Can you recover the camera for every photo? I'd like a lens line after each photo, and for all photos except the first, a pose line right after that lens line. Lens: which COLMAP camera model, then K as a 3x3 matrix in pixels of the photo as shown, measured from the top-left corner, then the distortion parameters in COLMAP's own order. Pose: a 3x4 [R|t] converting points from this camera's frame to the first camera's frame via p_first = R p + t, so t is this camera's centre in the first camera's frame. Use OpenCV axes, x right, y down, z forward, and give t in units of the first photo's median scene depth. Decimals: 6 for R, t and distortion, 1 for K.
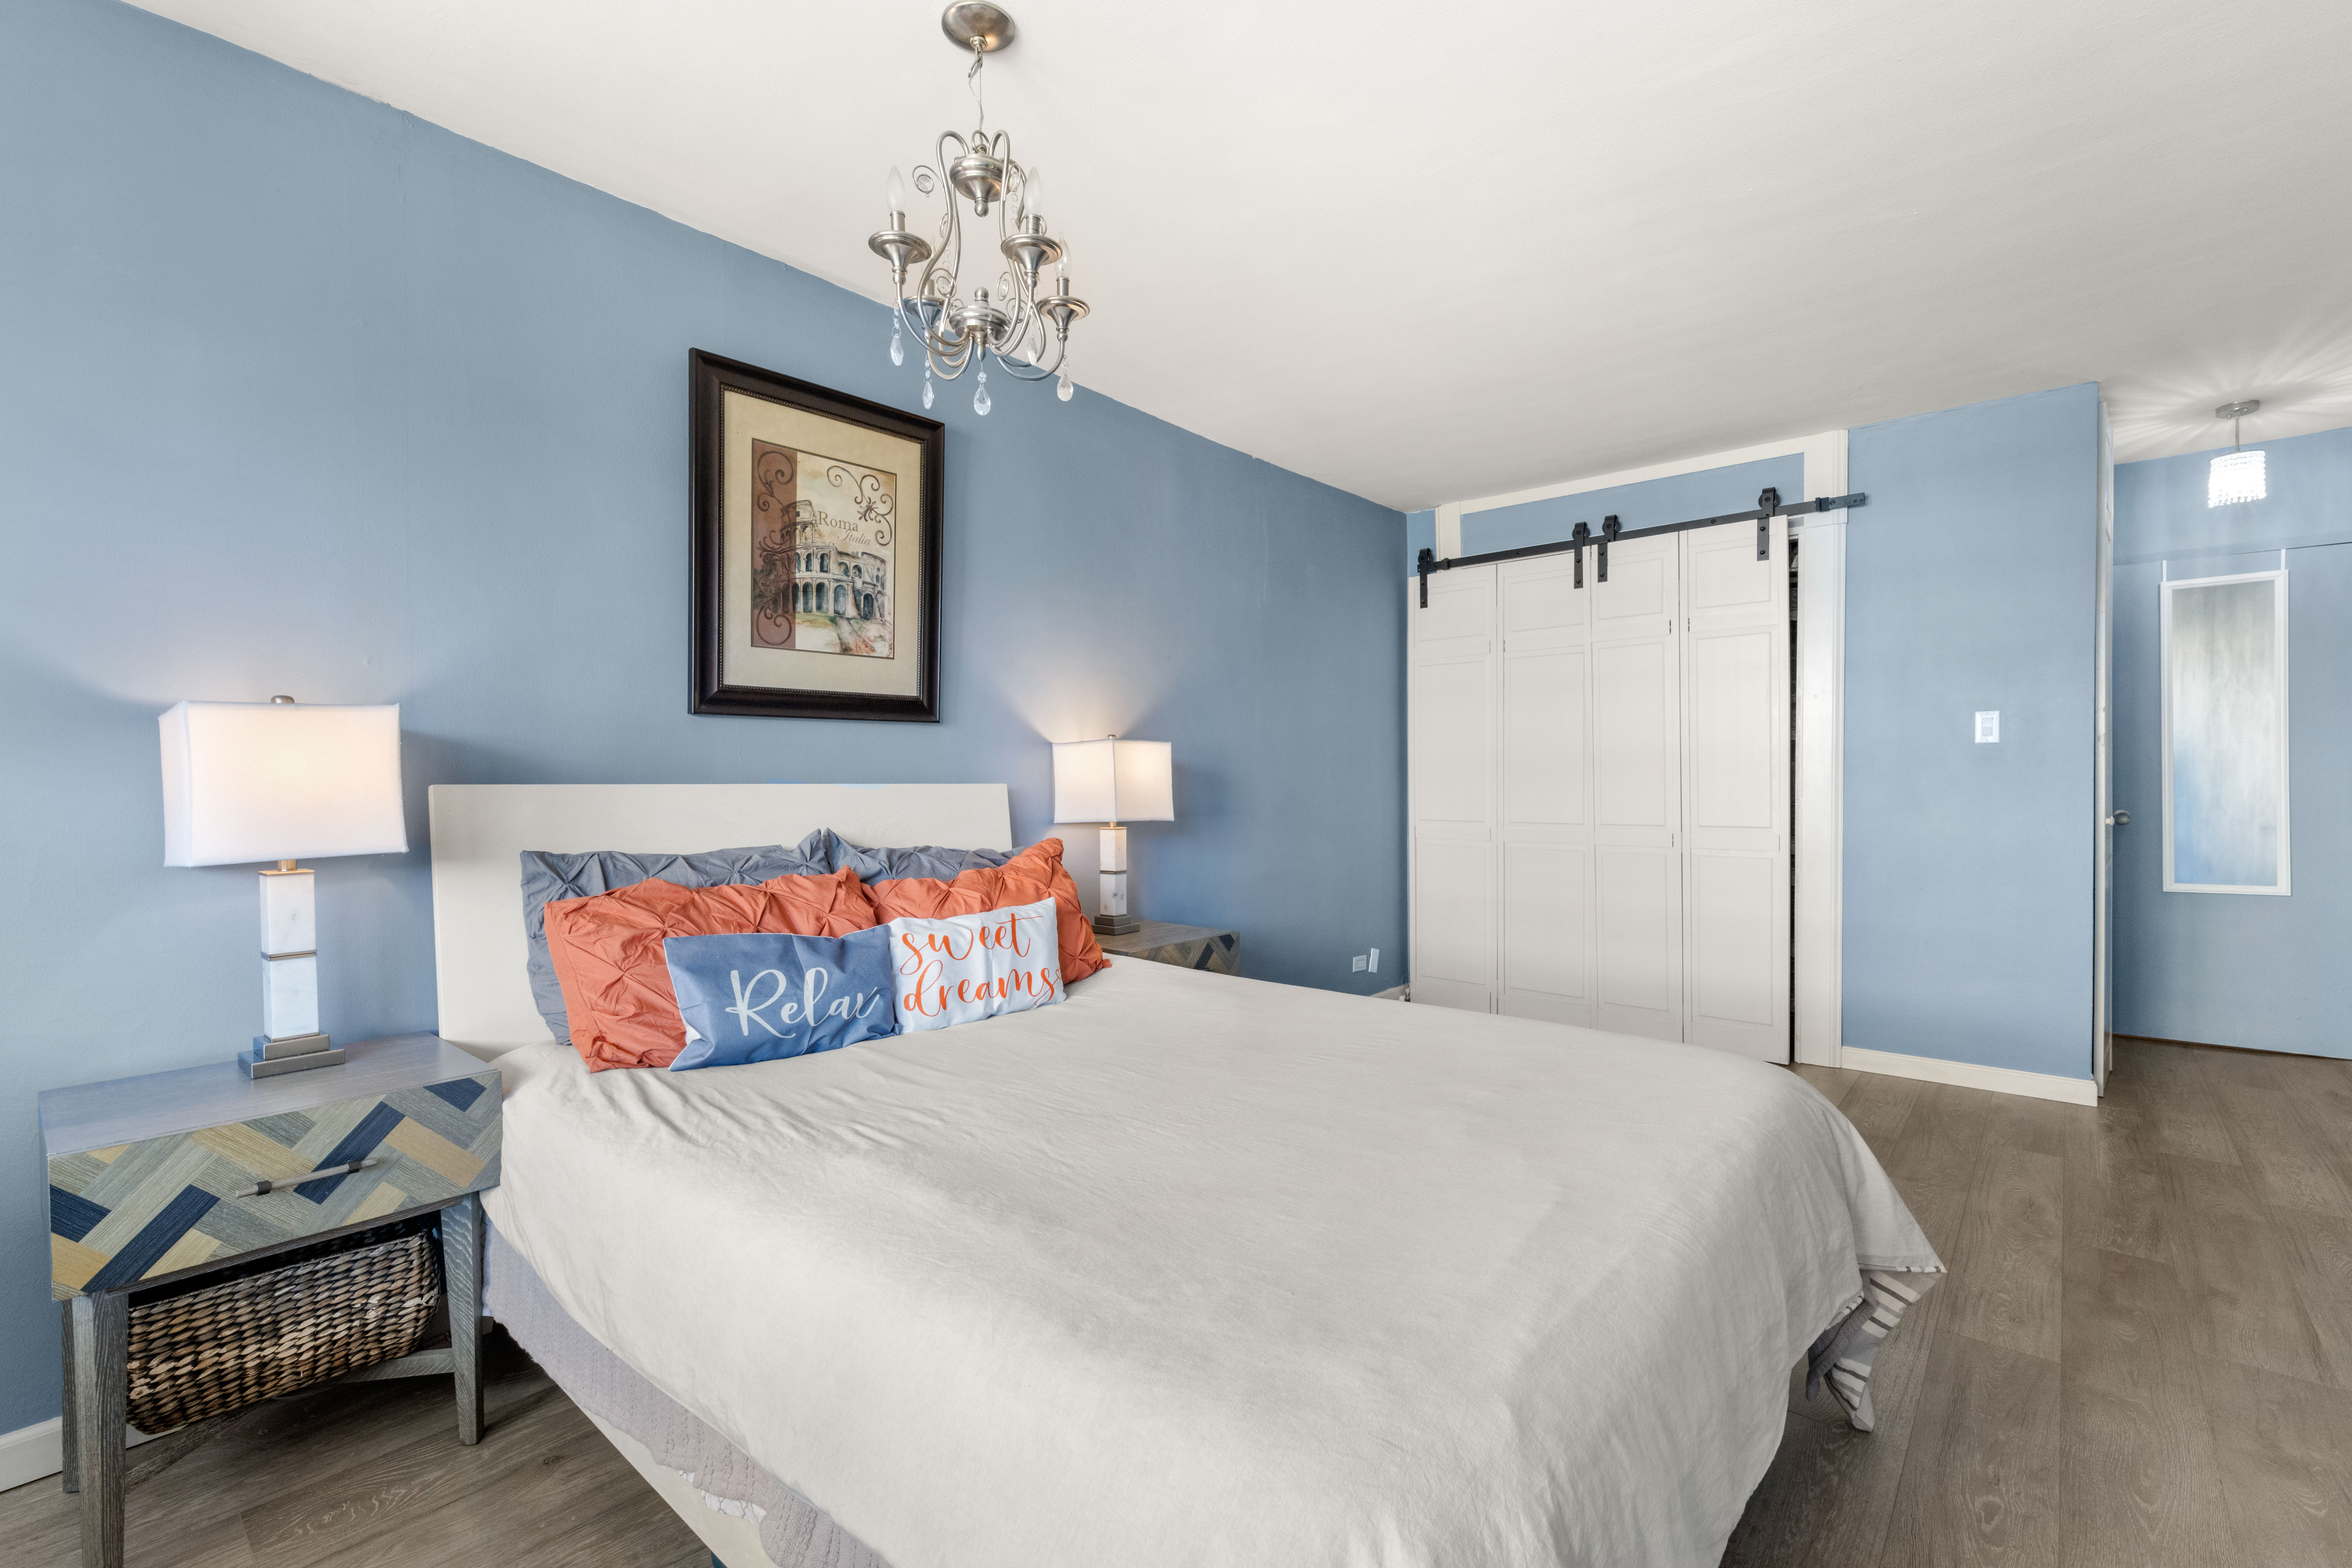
lens RADIAL K [[1005.8, 0, 1198.4], [0, 1005.8, 775.3], [0, 0, 1]] dist [0.001504, 0.000185]
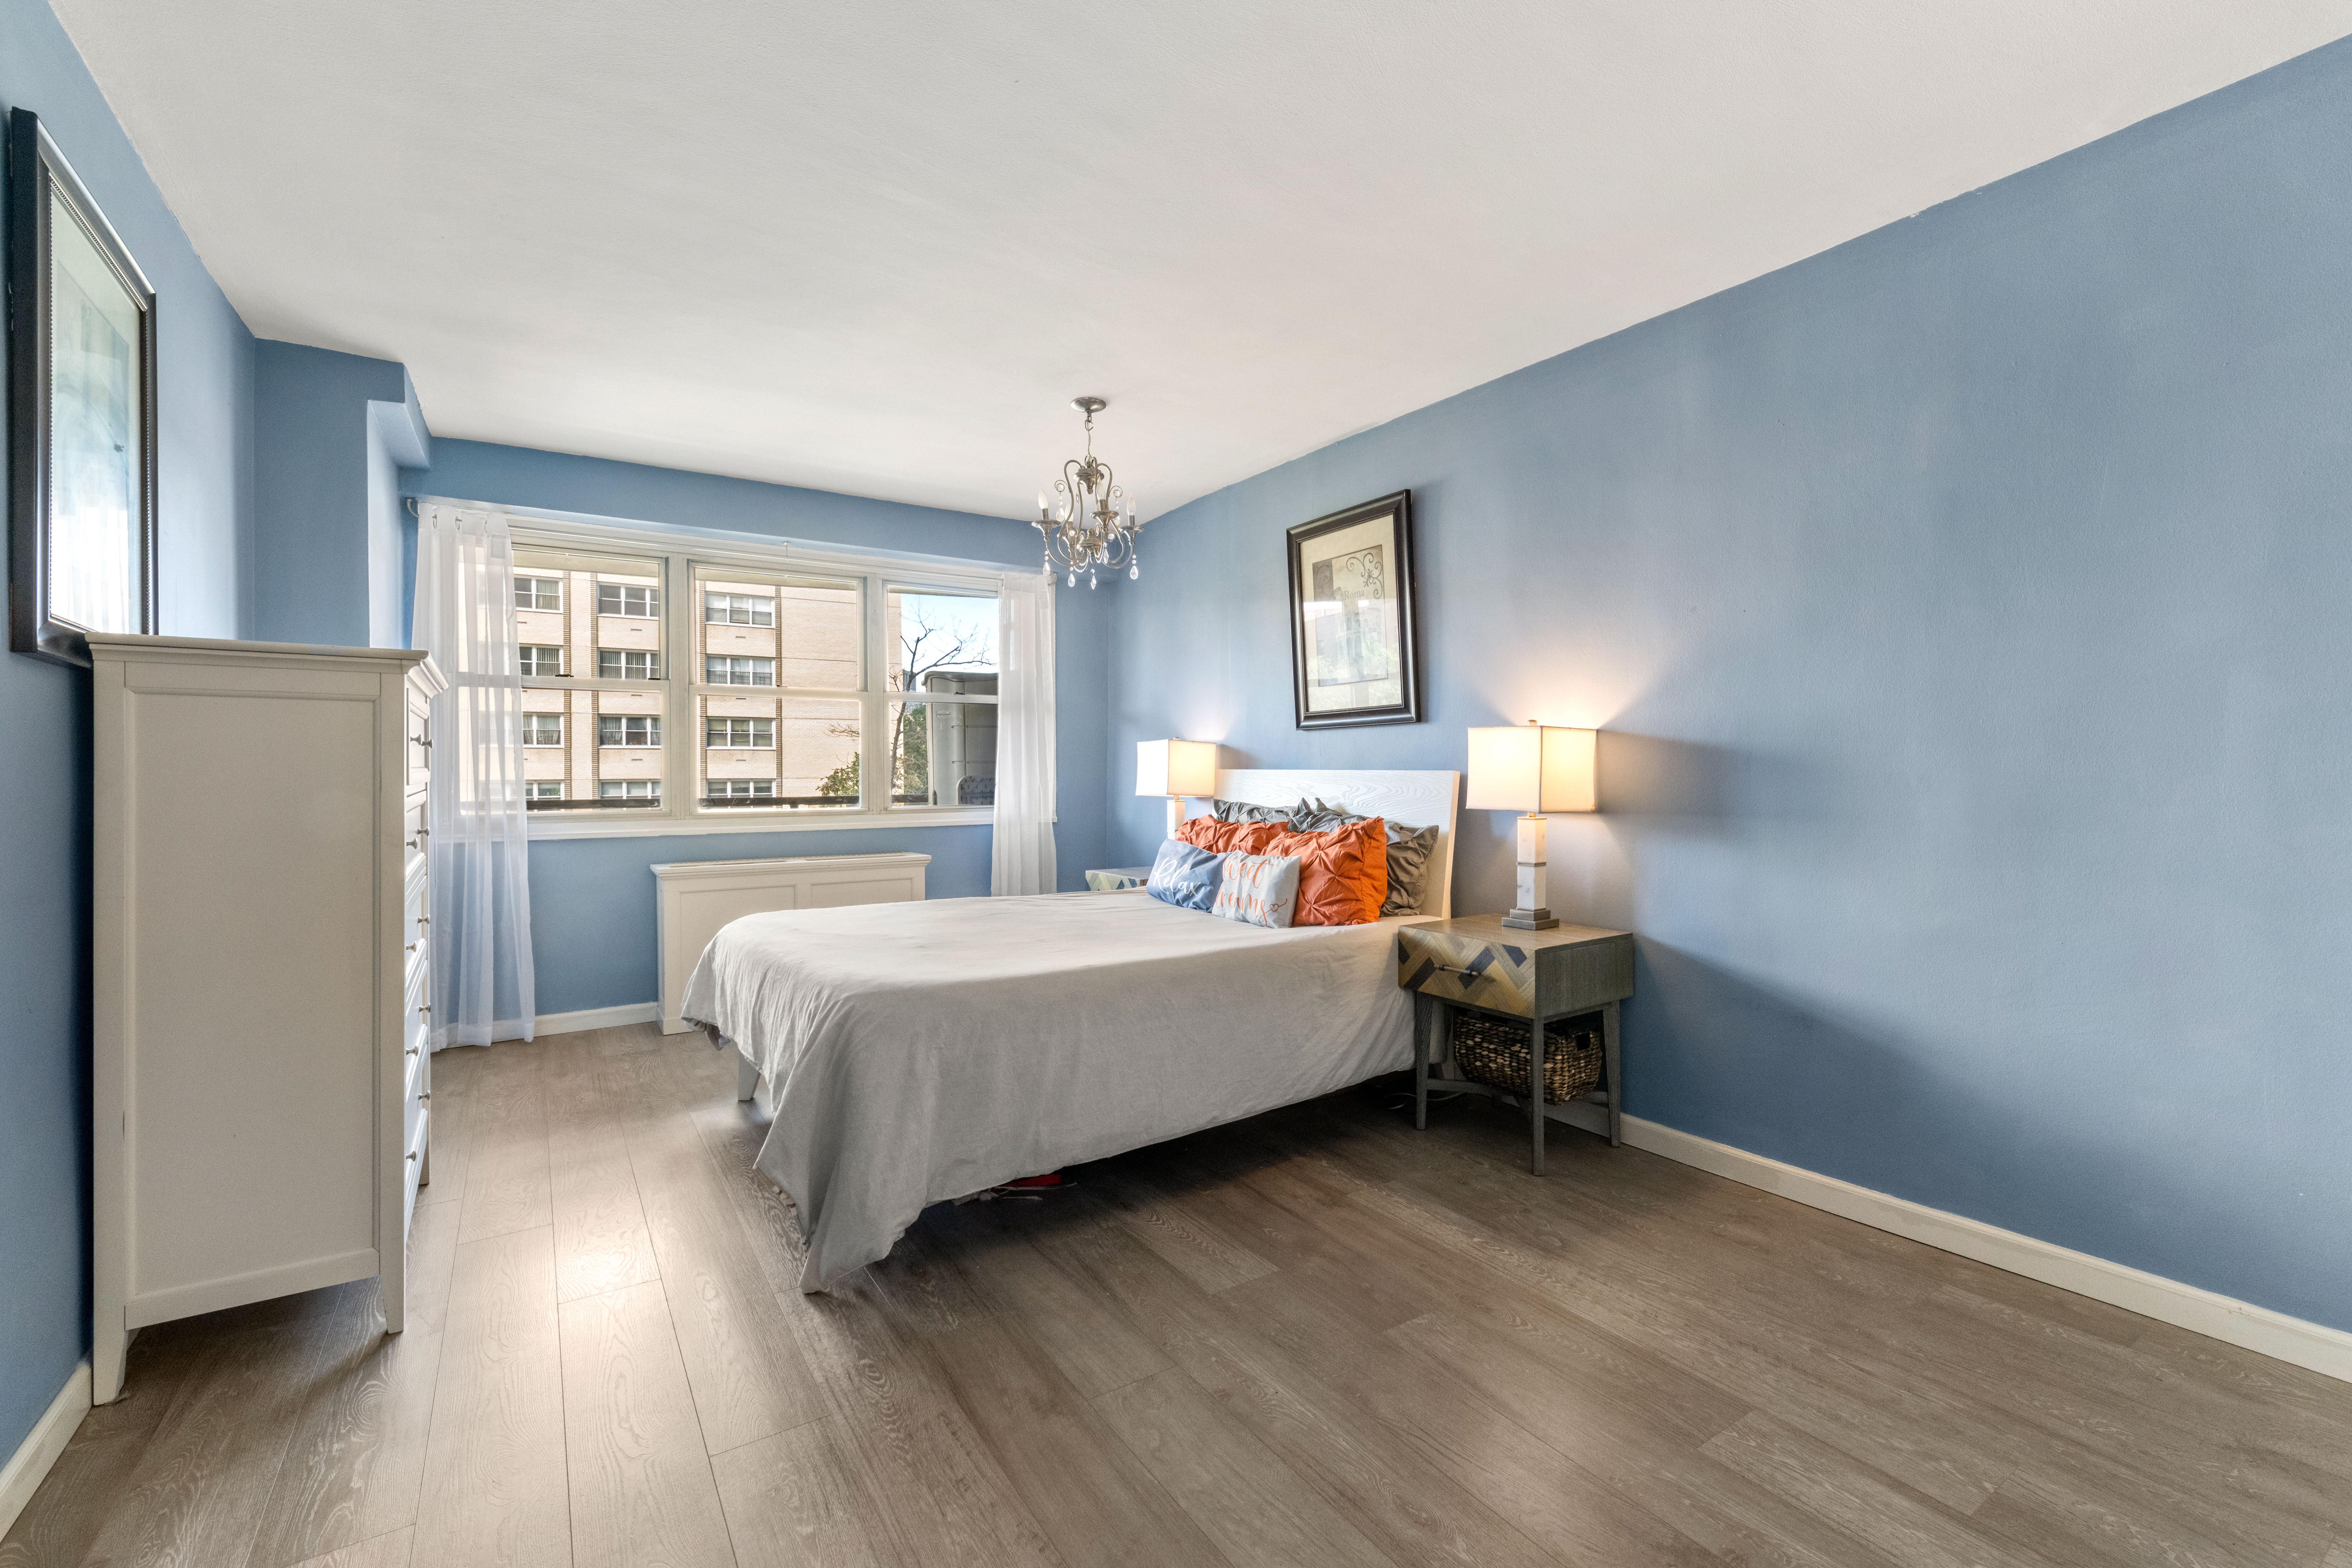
lens RADIAL K [[1005.8, 0, 1198.4], [0, 1005.8, 775.3], [0, 0, 1]] dist [0.001504, 0.000185]
pose [[-0.252800, 0.026445, -0.967157, 1.129516], [0.020202, 0.999553, 0.022050, -0.020480], [0.967308, -0.013965, -0.253221, 1.129953]]
